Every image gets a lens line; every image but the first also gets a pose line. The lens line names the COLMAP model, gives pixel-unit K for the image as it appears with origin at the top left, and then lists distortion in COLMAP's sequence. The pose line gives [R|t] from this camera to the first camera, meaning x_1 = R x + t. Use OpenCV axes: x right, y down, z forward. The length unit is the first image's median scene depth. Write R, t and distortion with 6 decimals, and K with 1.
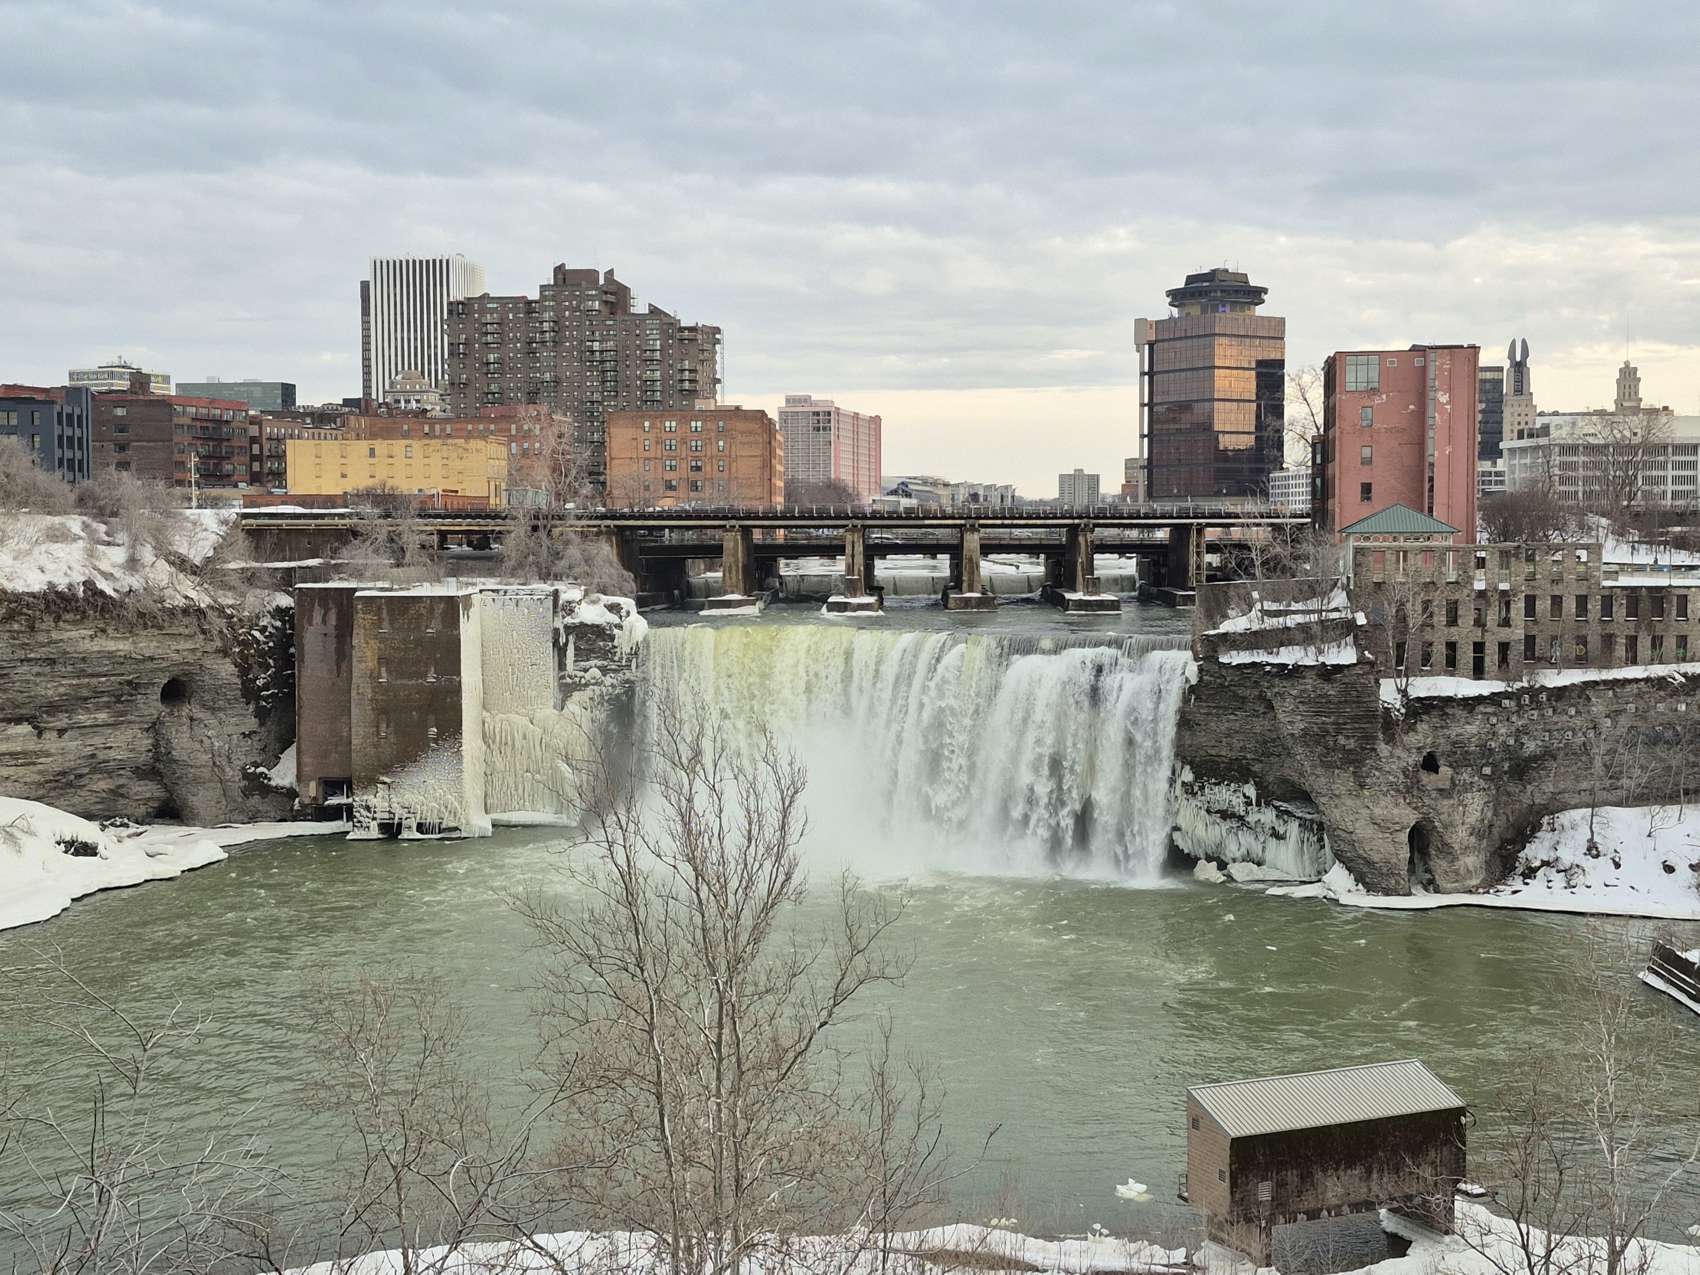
lens RADIAL K [[2193.7, 0, 875.6], [0, 2193.7, 587.5], [0, 0, 1]] dist [0.231015, -0.563411]
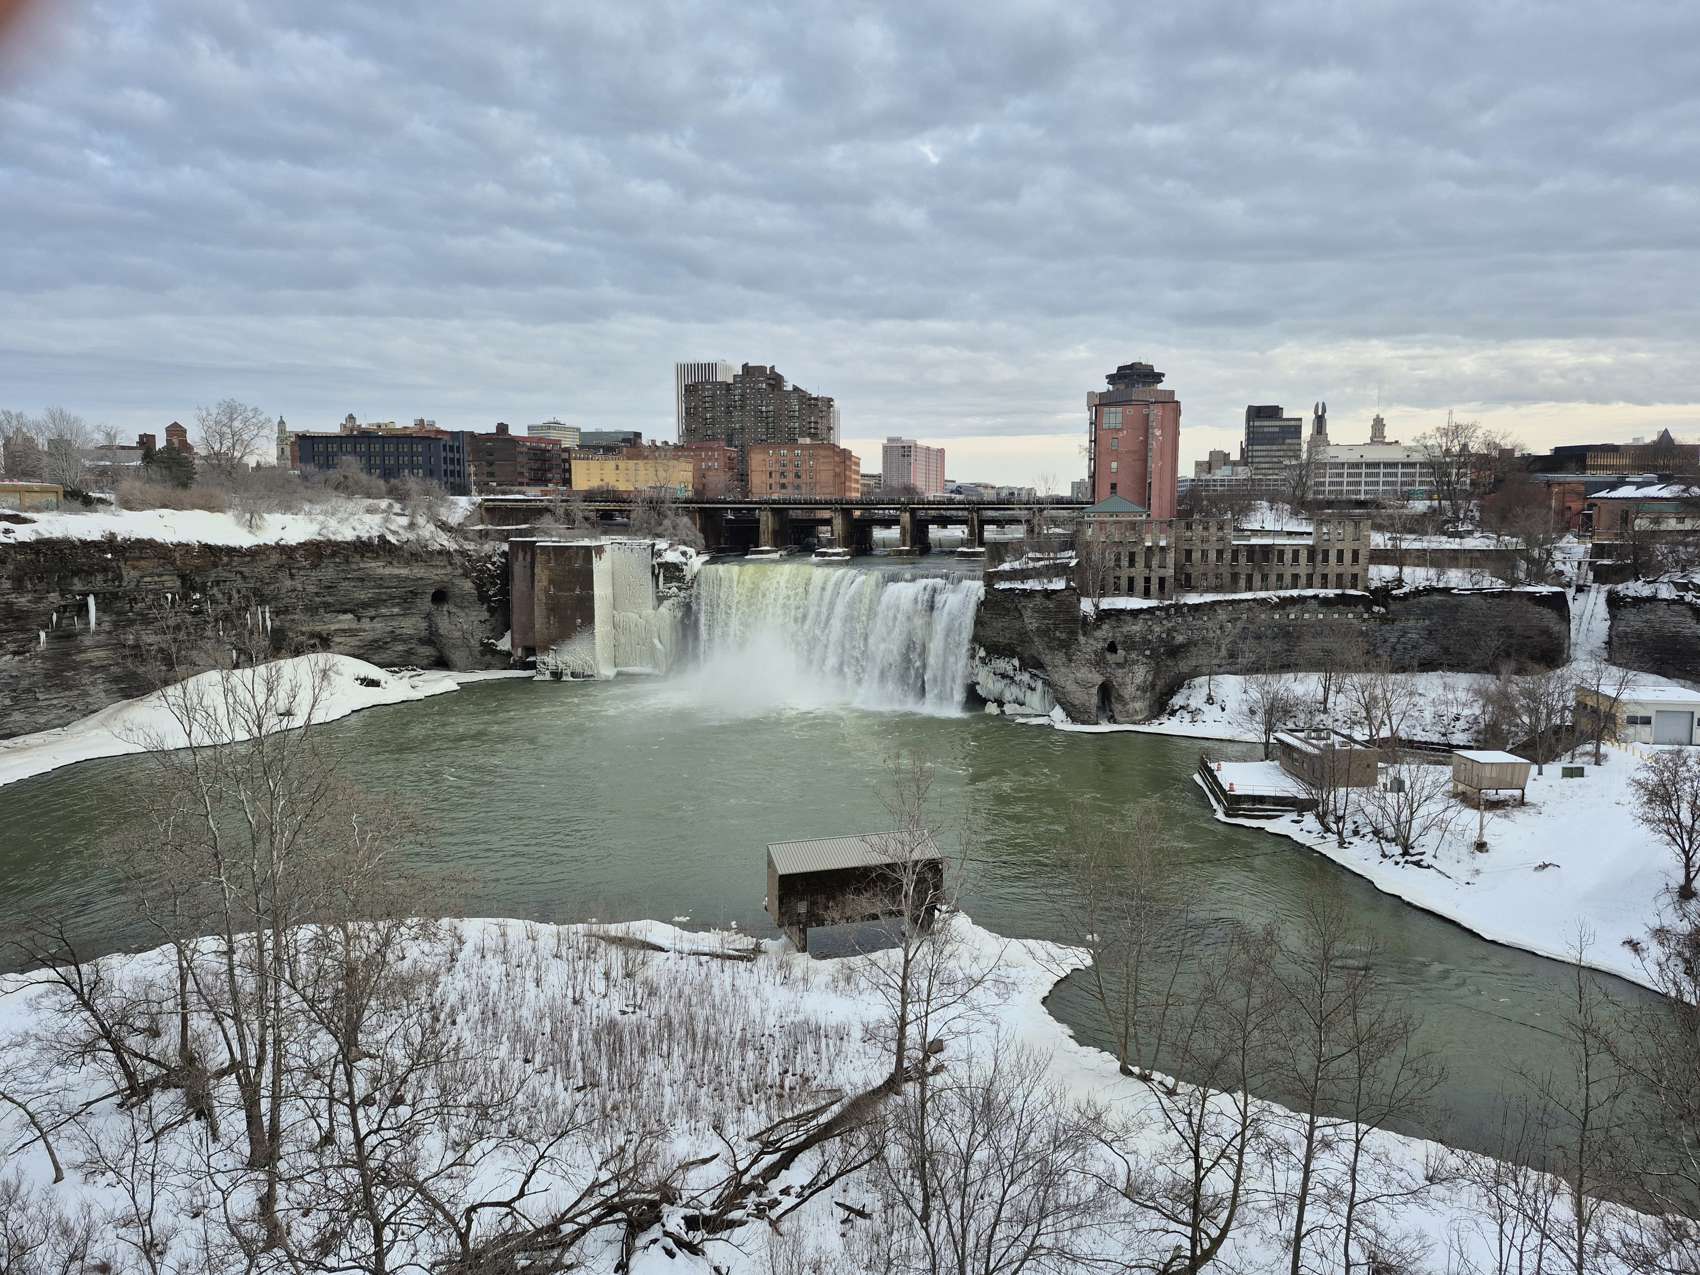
lens RADIAL K [[1203.5, 0, 862.5], [0, 1203.5, 598.4], [0, 0, 1]] dist [0.123139, -0.001570]
pose [[0.994360, 0.011648, -0.105420, 0.129704], [-0.006965, 0.998977, 0.044682, 0.000913], [0.105833, -0.043696, 0.993423, 0.049920]]
